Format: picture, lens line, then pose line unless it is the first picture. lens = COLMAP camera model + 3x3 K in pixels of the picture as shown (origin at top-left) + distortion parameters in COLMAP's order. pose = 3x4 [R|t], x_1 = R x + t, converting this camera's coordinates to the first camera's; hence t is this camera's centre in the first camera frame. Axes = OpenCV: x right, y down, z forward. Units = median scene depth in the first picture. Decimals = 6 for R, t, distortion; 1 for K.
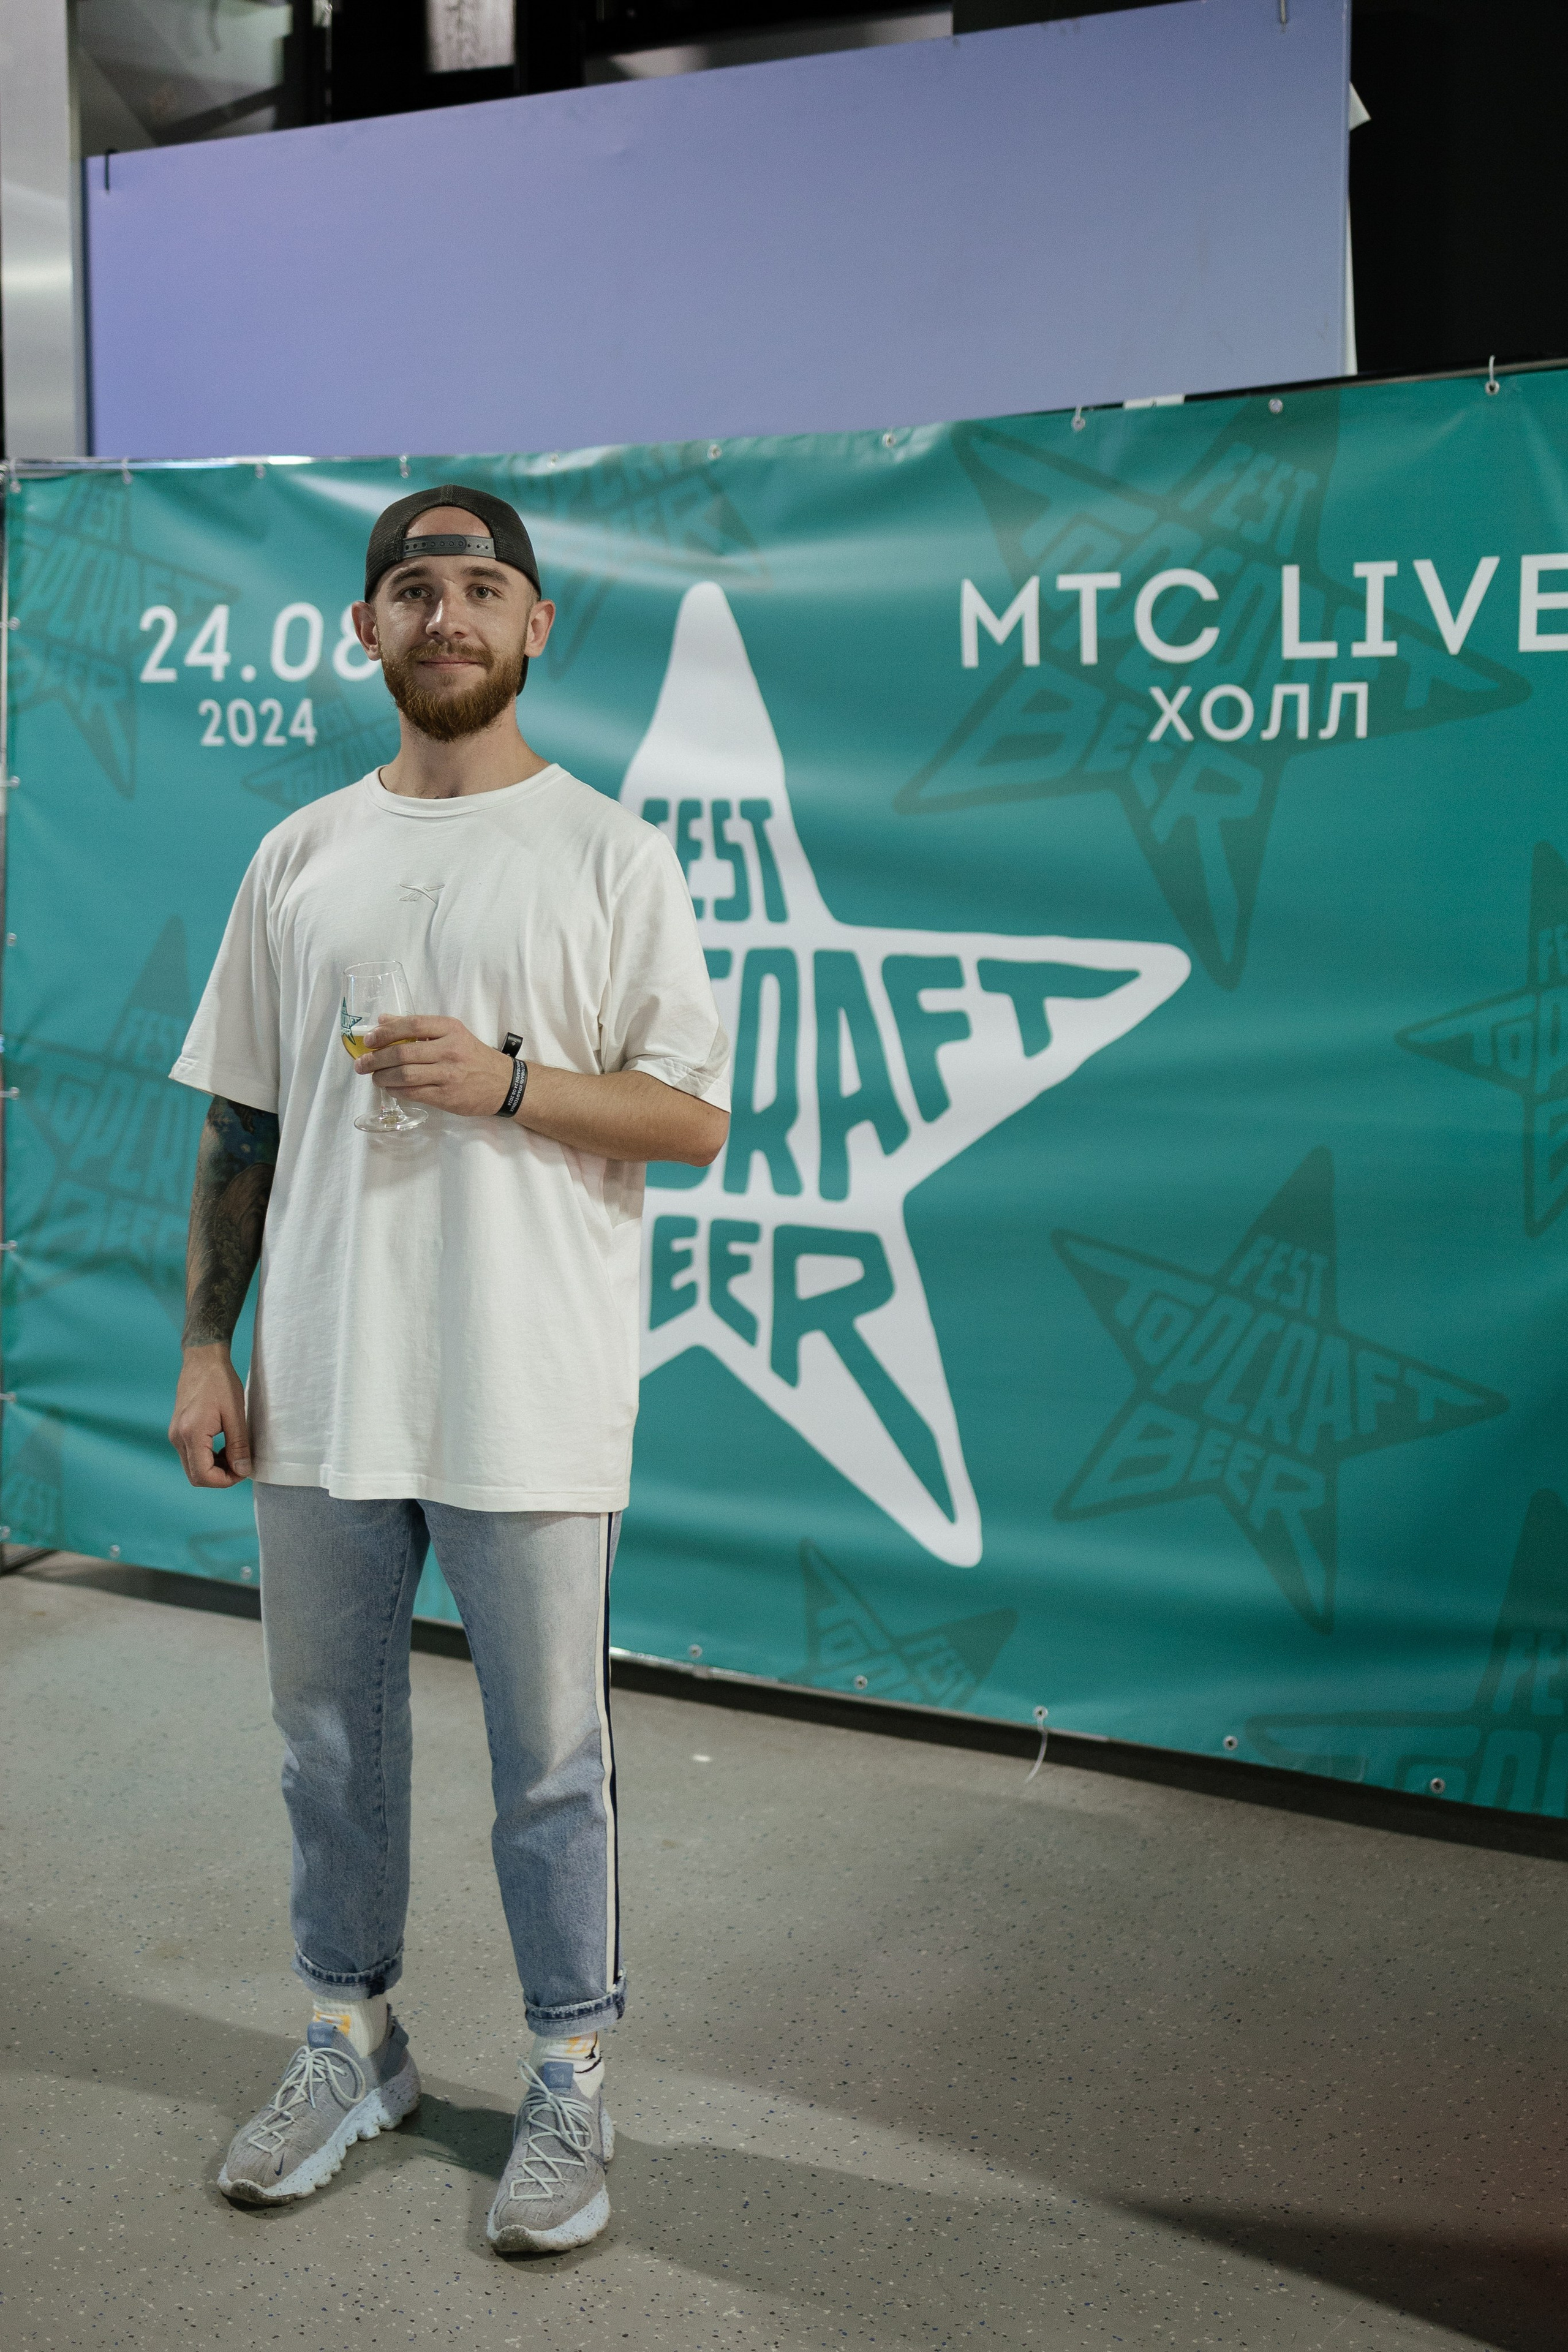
lens RADIAL K [[2248.5, 0, 786.4], [0, 2248.5, 1144.8], [0, 0, 1]] dist [-0.009930, -0.000357]
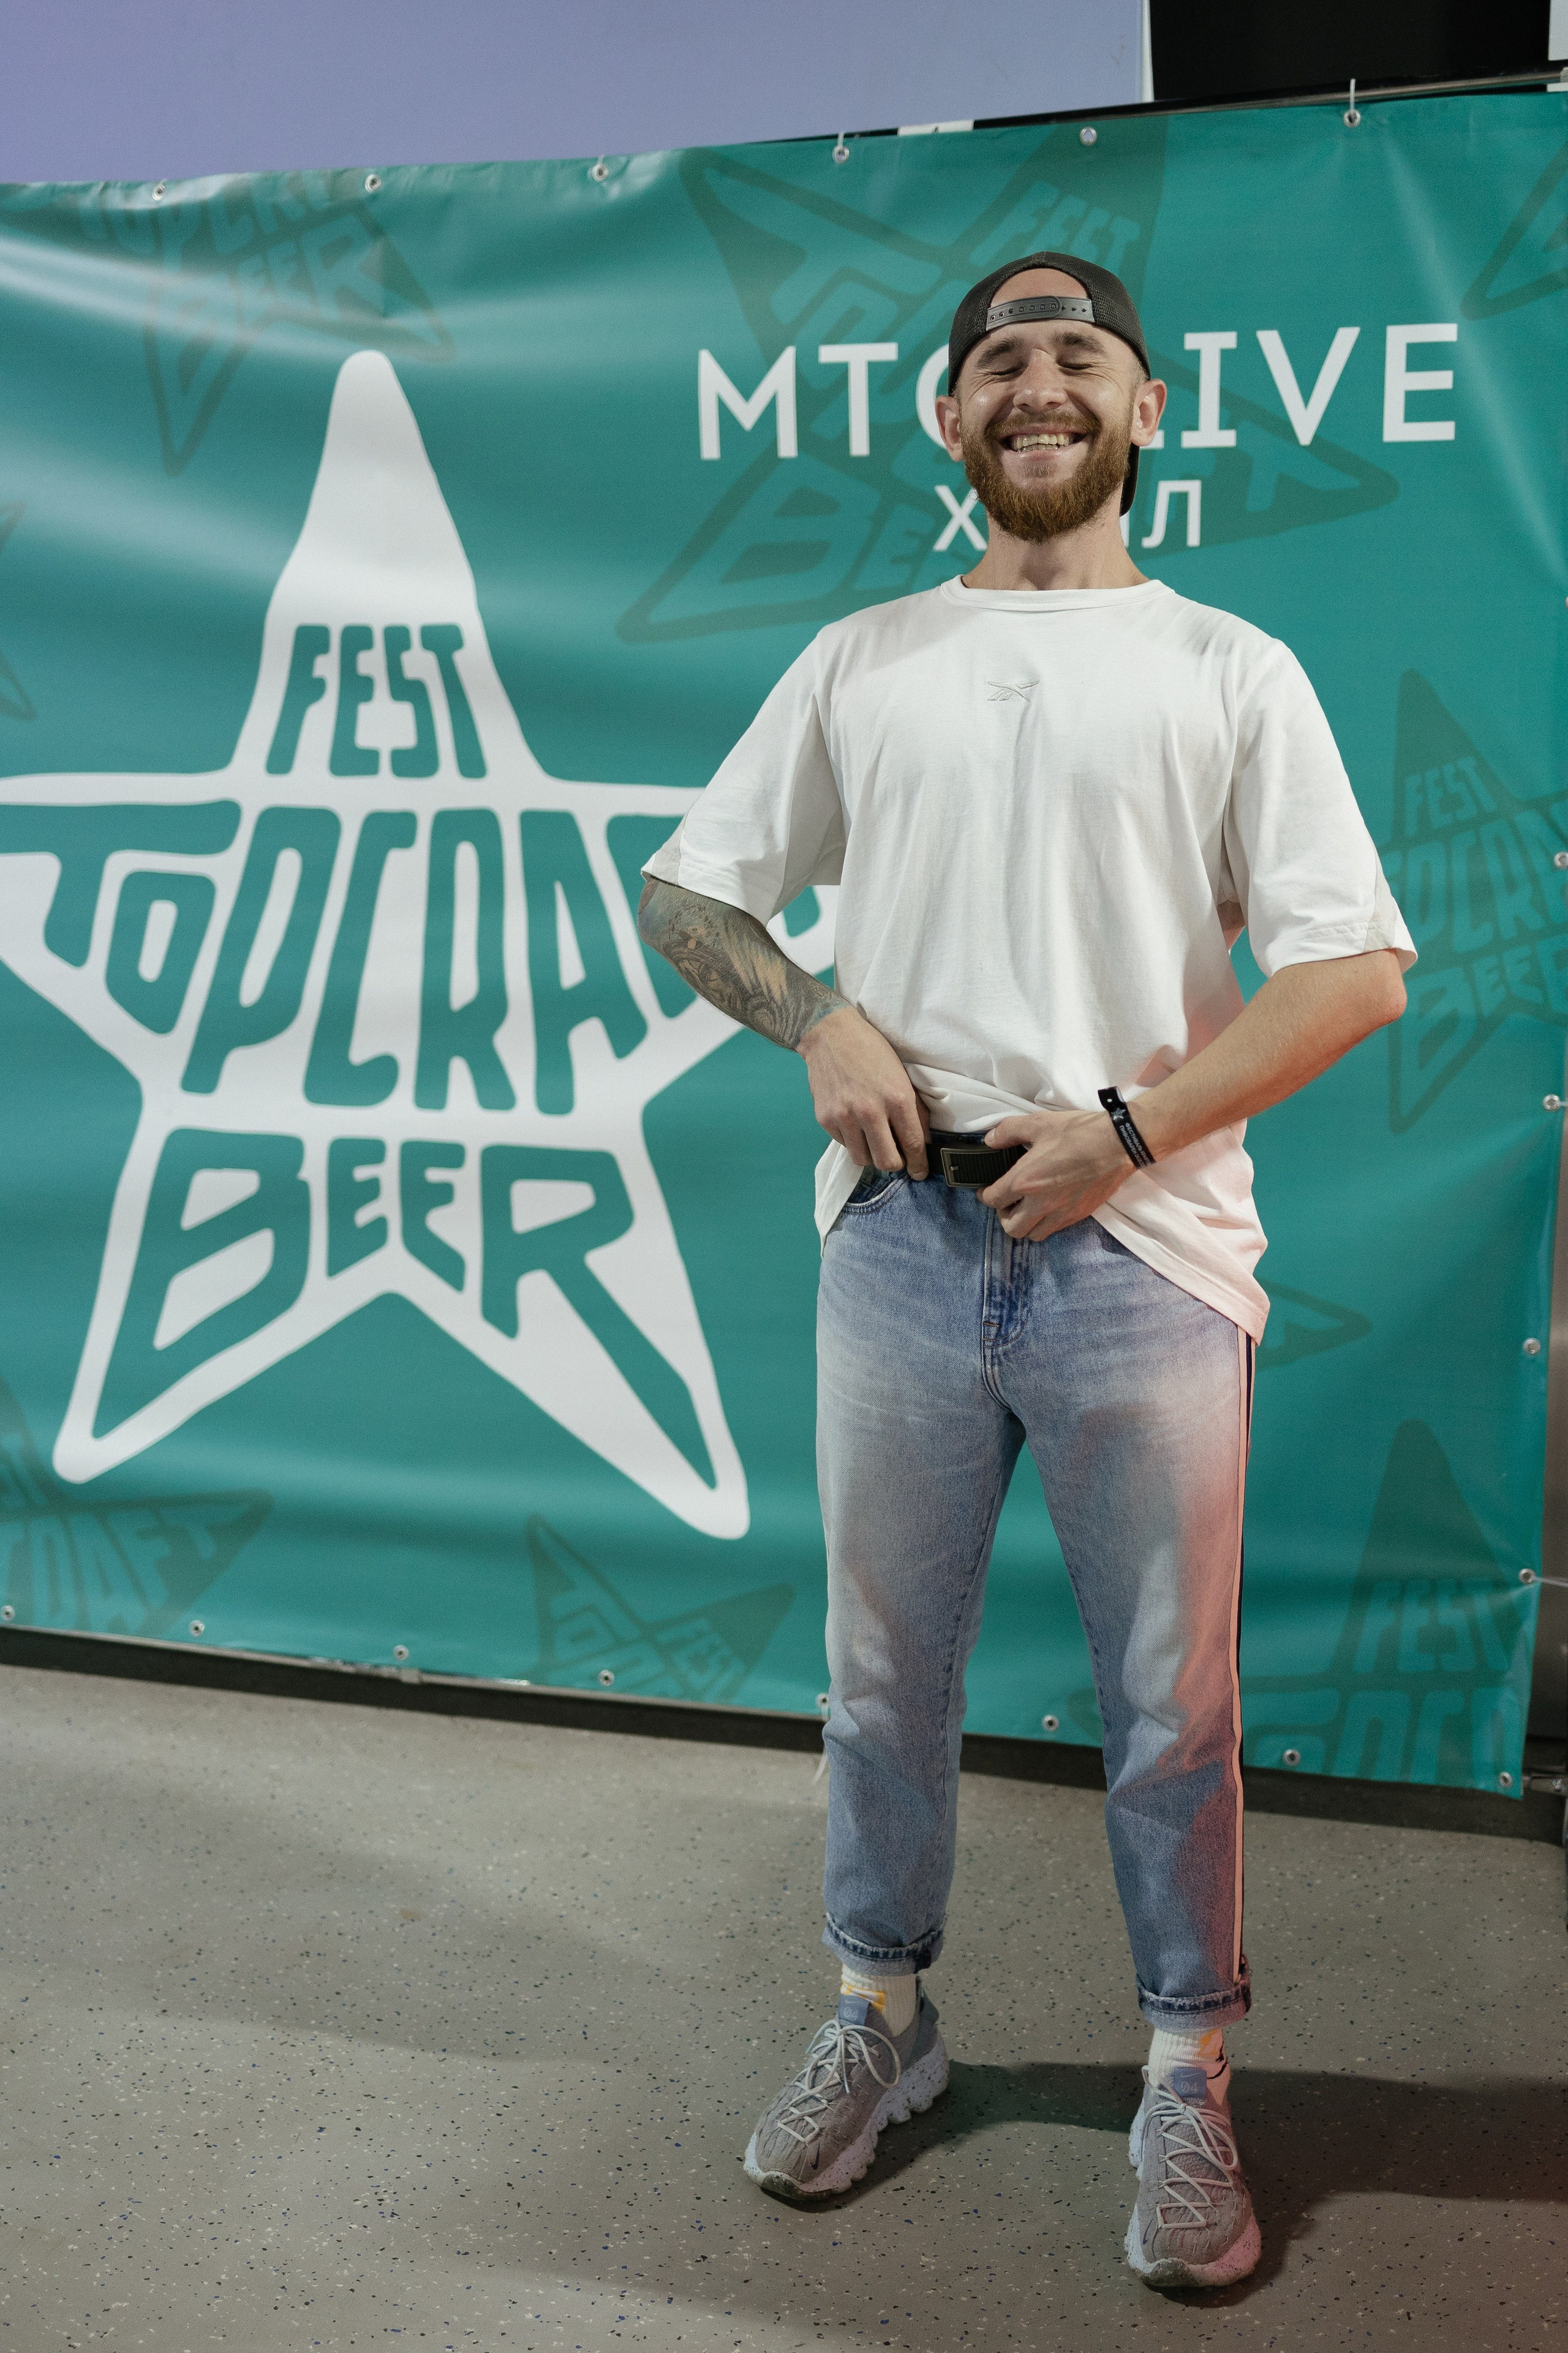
lens RADIAL K [[2249.3, 0, 786.4], [0, 2249.3, 1145.3], [0, 0, 1]] dist [-0.009930, -0.000357]
pose [[0.980307, -0.044312, 0.192446, -0.058286], [0.031610, 0.997145, 0.068579, -0.018909], [-0.194935, -0.061145, 0.978908, 0.177069]]
